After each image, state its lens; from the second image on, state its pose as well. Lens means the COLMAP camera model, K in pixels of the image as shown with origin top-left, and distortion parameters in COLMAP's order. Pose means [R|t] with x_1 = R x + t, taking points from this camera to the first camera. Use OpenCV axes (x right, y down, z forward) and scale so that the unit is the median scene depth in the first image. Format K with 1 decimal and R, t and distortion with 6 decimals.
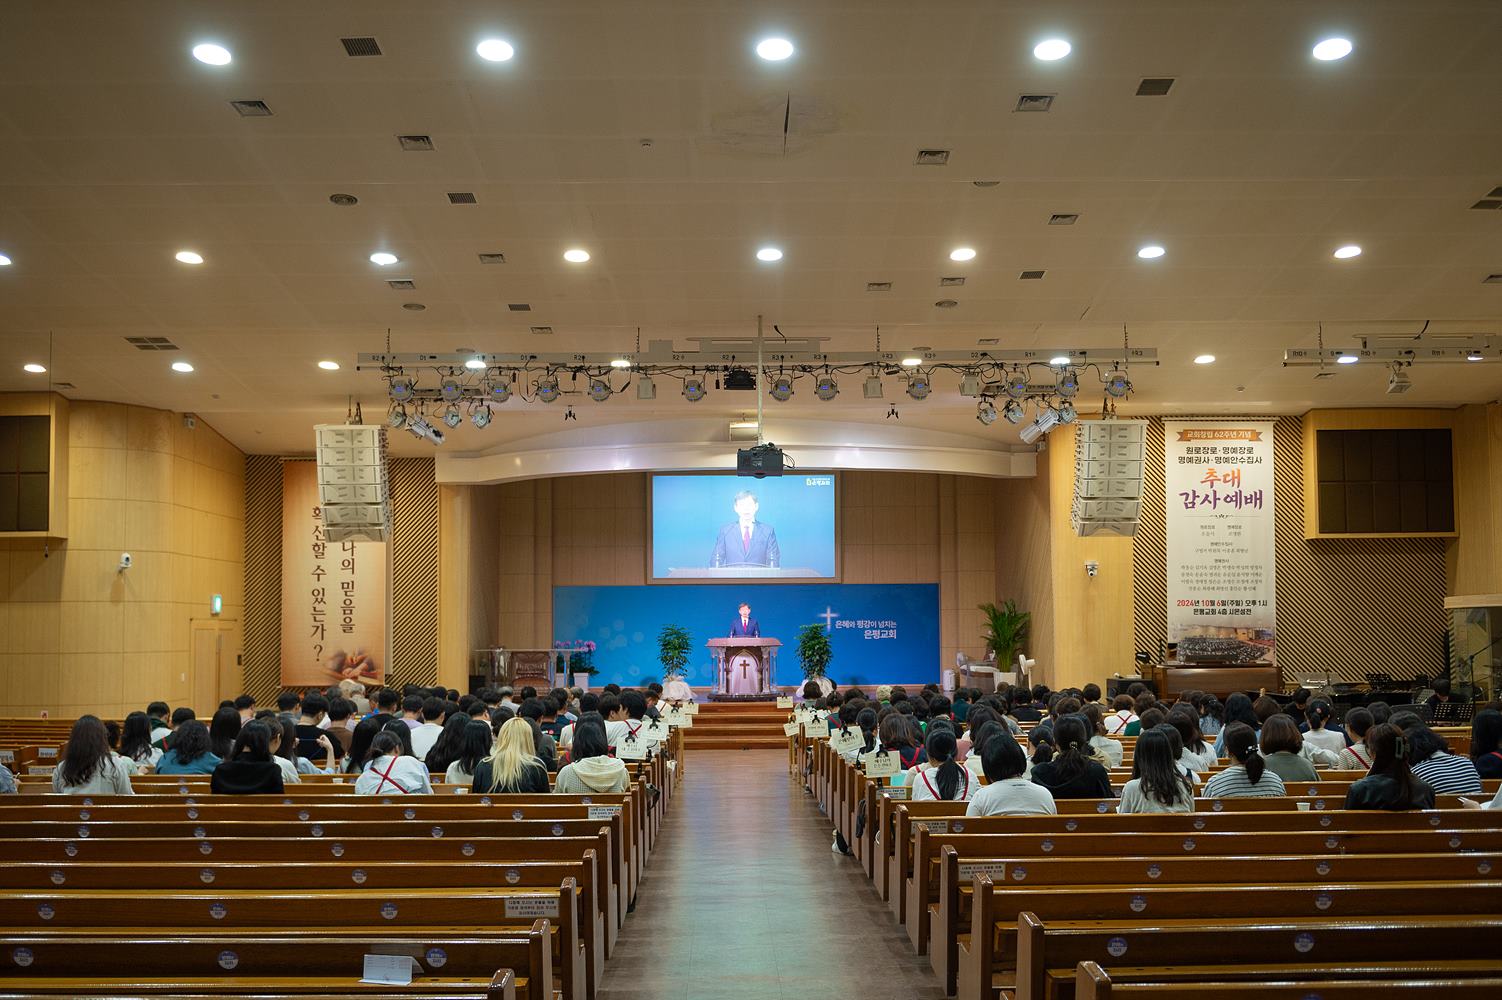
lens RADIAL K [[1455.1, 0, 749.7], [0, 1455.1, 511.4], [0, 0, 1]] dist [-0.018397, 0.000000]
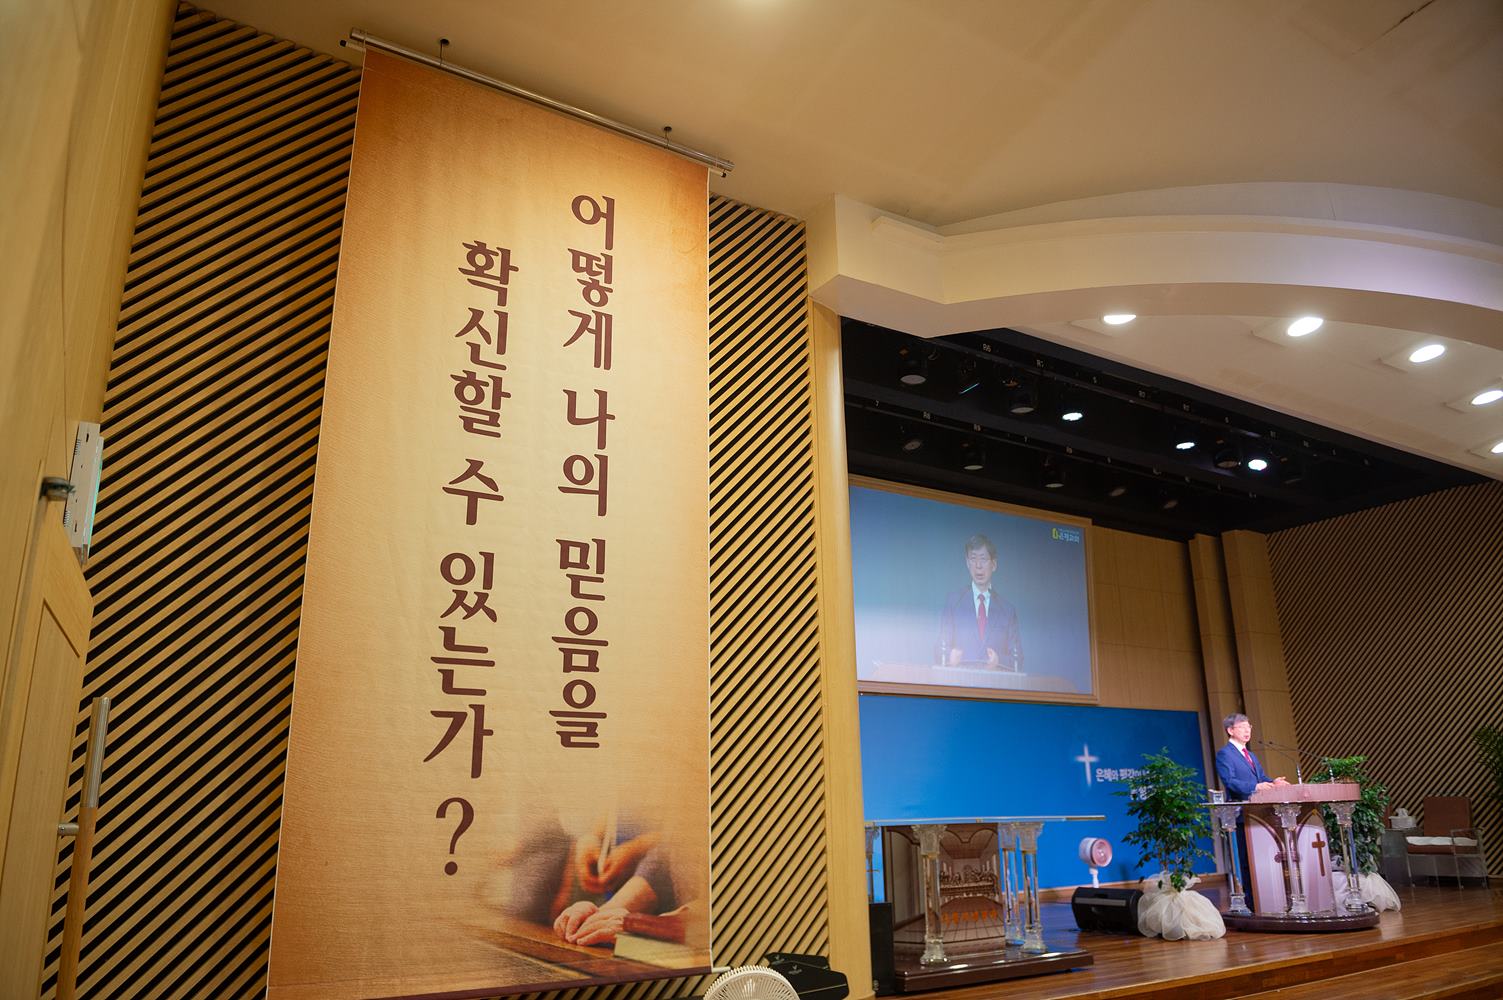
lens RADIAL K [[1048.3, 0, 750.9], [0, 1048.3, 503.6], [0, 0, 1]] dist [-0.037220, -0.002651]
pose [[0.862234, 0.137617, 0.487457, -0.342272], [-0.030967, 0.974905, -0.220455, 0.081503], [-0.505563, 0.174989, 0.844858, 0.833766]]
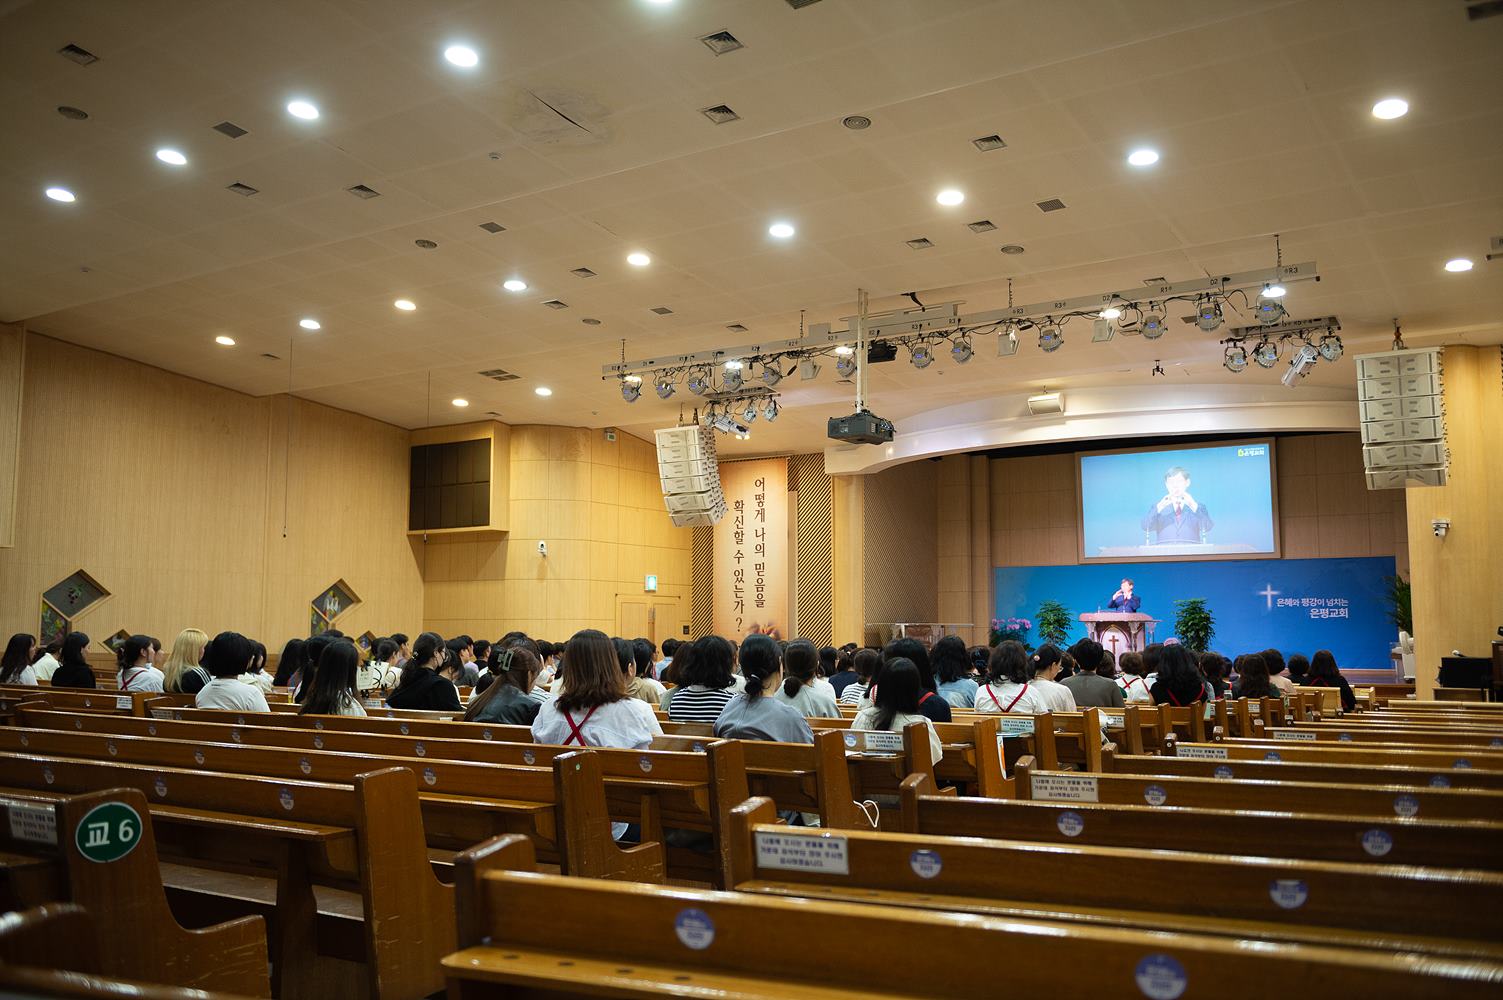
lens RADIAL K [[1341.2, 0, 752.2], [0, 1341.2, 495.8], [0, 0, 1]] dist [0.003621, -0.006906]
pose [[0.817219, -0.050285, -0.574130, 0.339863], [0.038011, 0.998720, -0.033369, 0.029923], [0.575073, 0.005446, 0.818084, 0.116941]]
